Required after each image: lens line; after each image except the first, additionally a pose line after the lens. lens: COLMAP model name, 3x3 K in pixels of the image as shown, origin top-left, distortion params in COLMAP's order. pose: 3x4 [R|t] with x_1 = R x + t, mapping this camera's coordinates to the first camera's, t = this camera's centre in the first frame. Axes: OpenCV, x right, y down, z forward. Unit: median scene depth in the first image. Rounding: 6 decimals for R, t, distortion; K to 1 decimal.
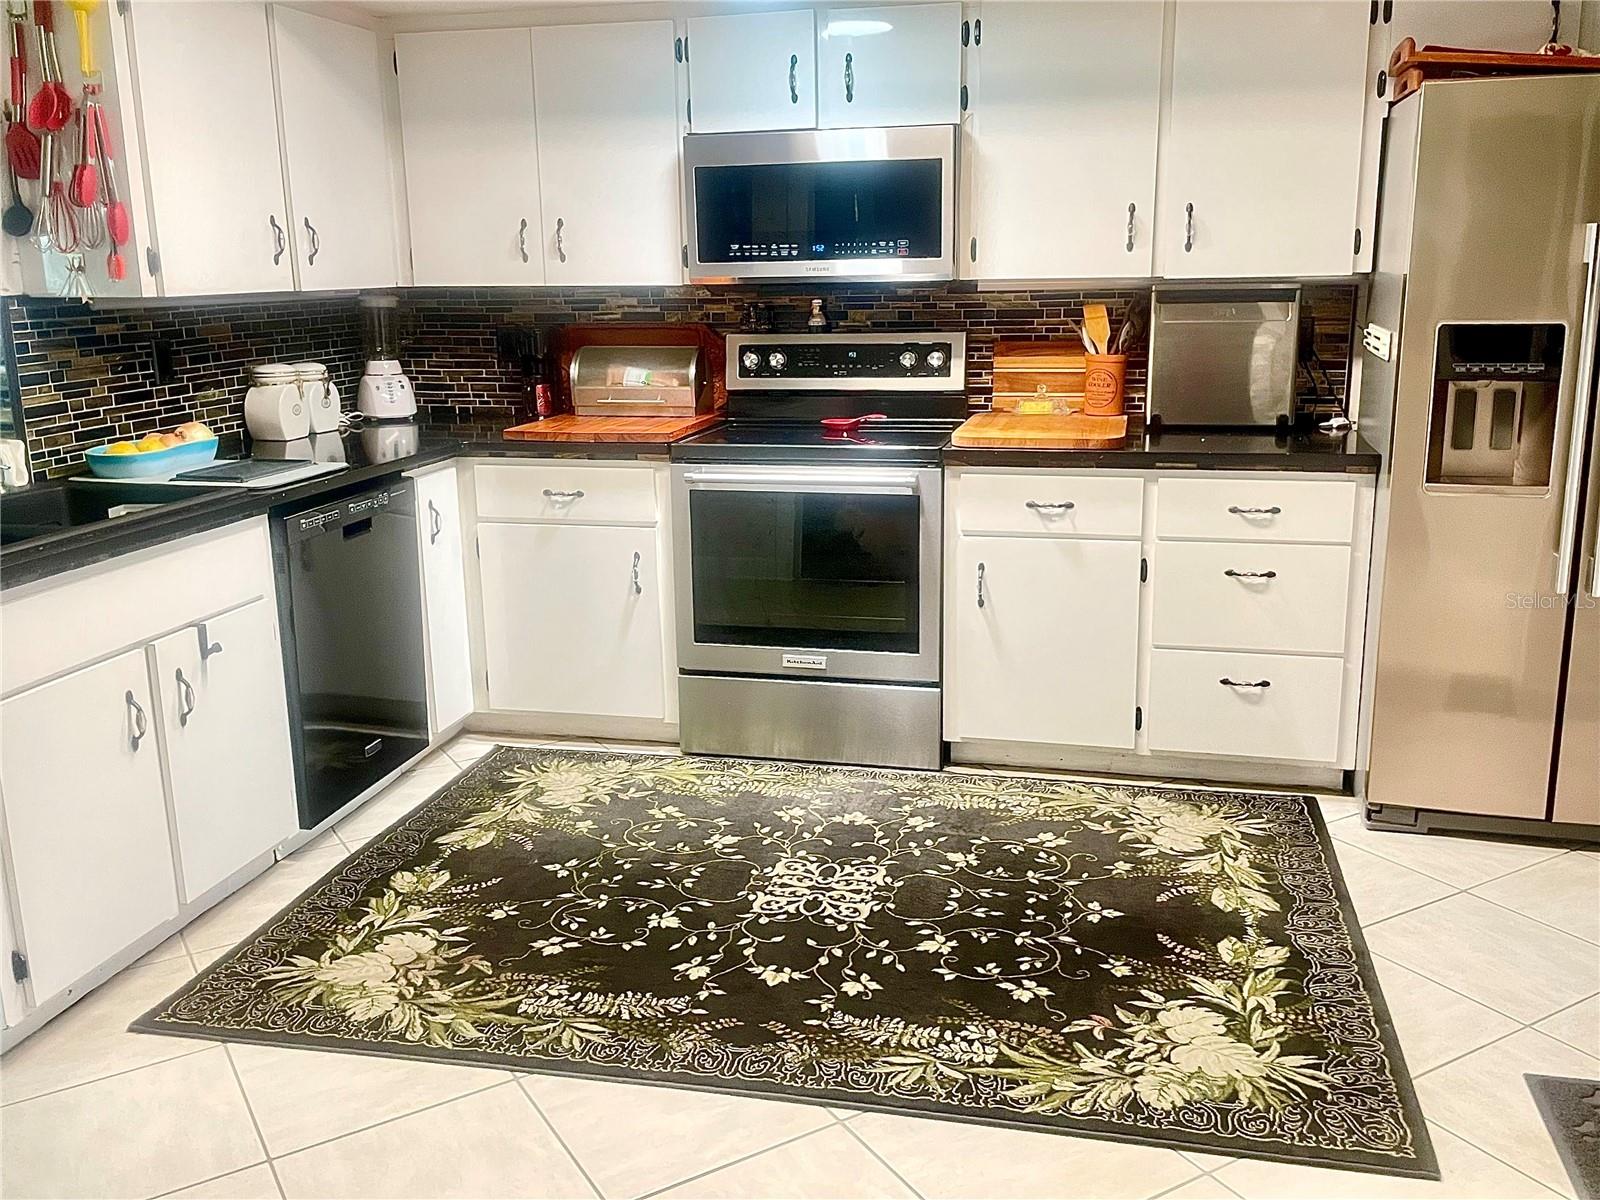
lens RADIAL K [[1444.3, 0, 794.5], [0, 1444.3, 588.3], [0, 0, 1]] dist [0.075821, -0.006252]
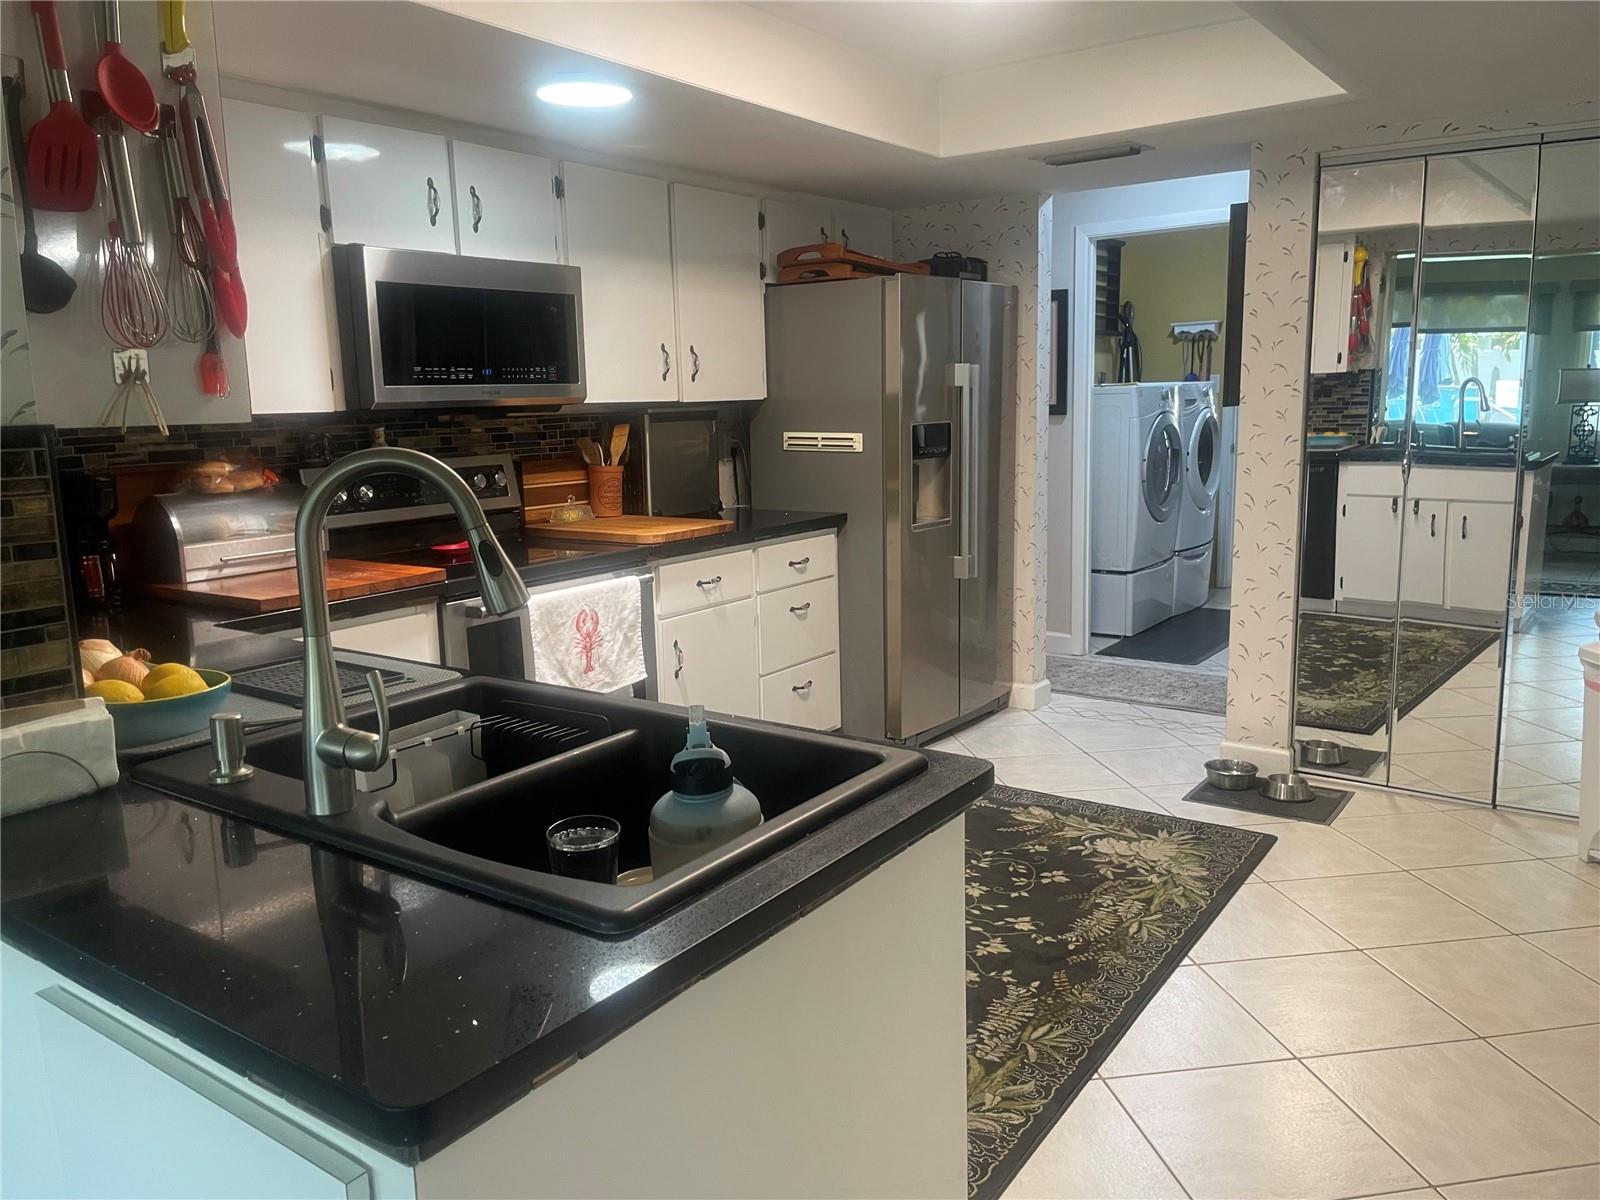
lens RADIAL K [[1217.7, 0, 799.8], [0, 1217.7, 599.4], [0, 0, 1]] dist [0.049741, -0.024247]
pose [[0.365010, -0.149754, 0.918881, -0.852834], [0.225753, 0.971760, 0.068696, -0.109685], [-0.903218, 0.182365, 0.388509, 0.607353]]
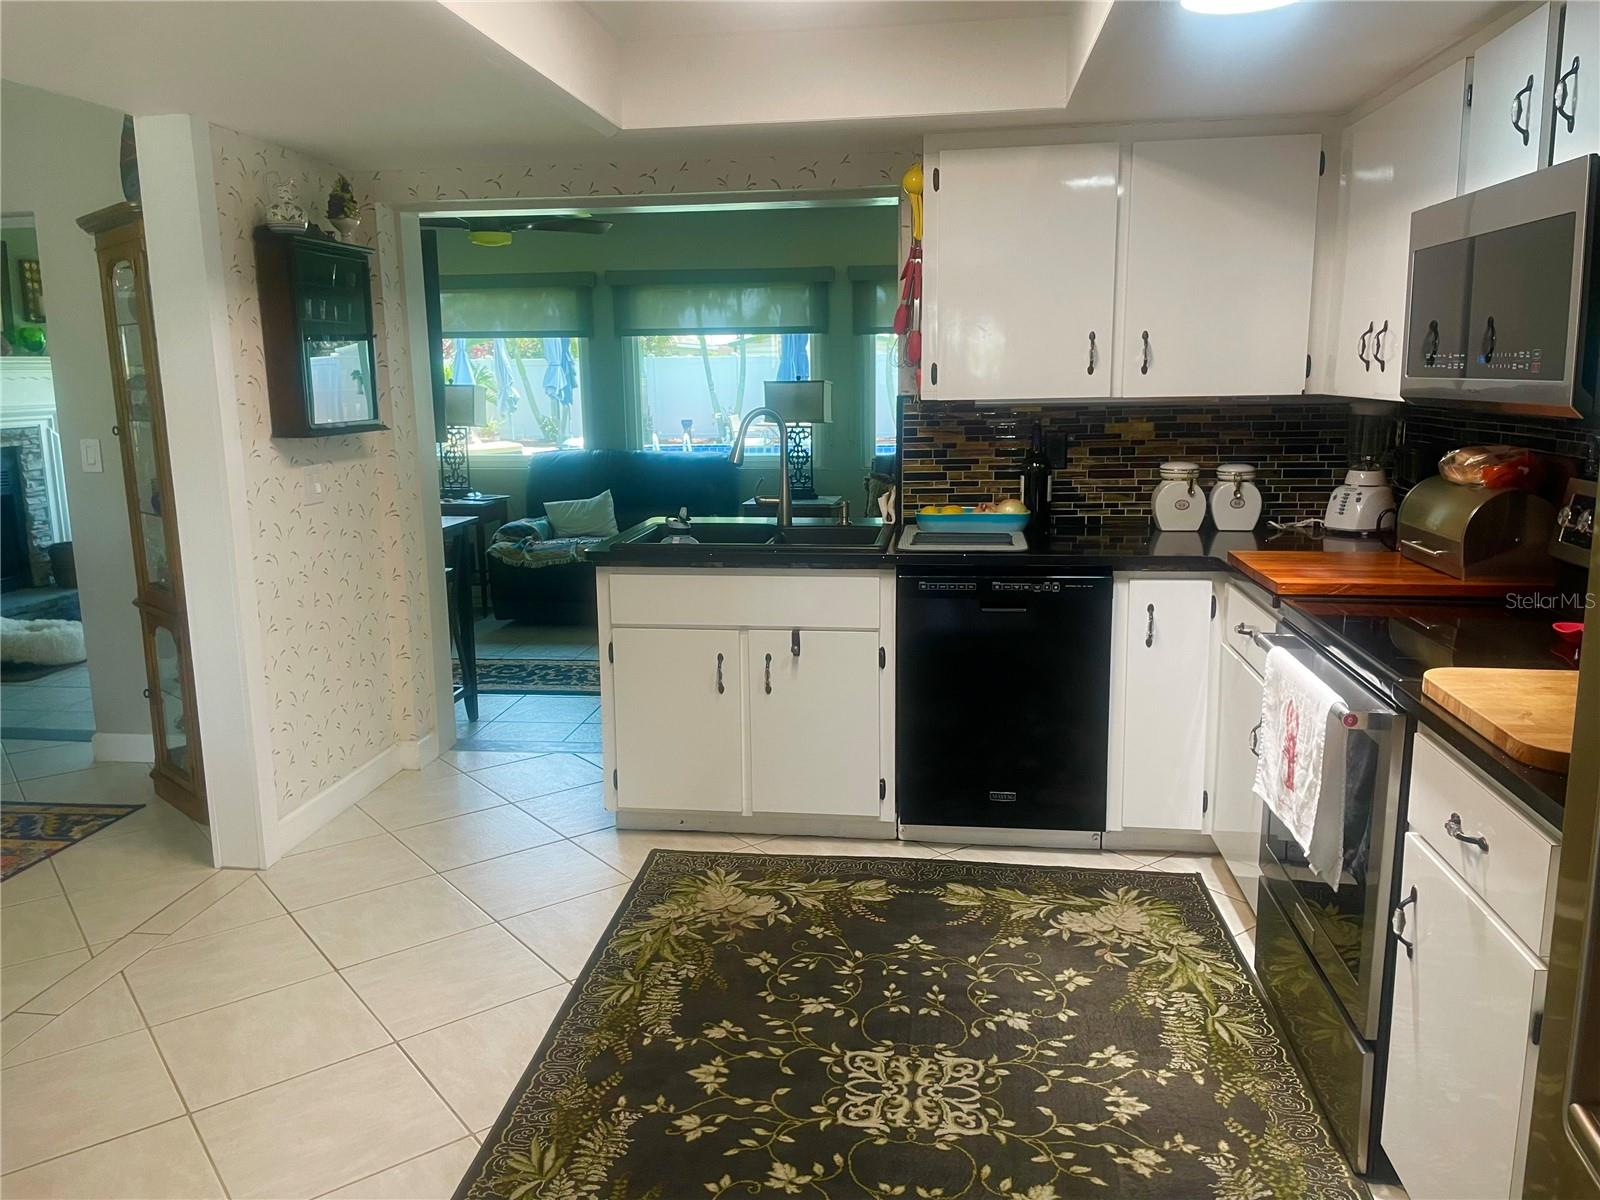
lens RADIAL K [[1217.7, 0, 758.6], [0, 1217.7, 587.1], [0, 0, 1]] dist [0.049741, -0.024247]
pose [[0.082409, 0.194115, -0.977511, 0.677617], [-0.211712, 0.961870, 0.173161, -0.196057], [0.973851, 0.192681, 0.120364, 0.755294]]
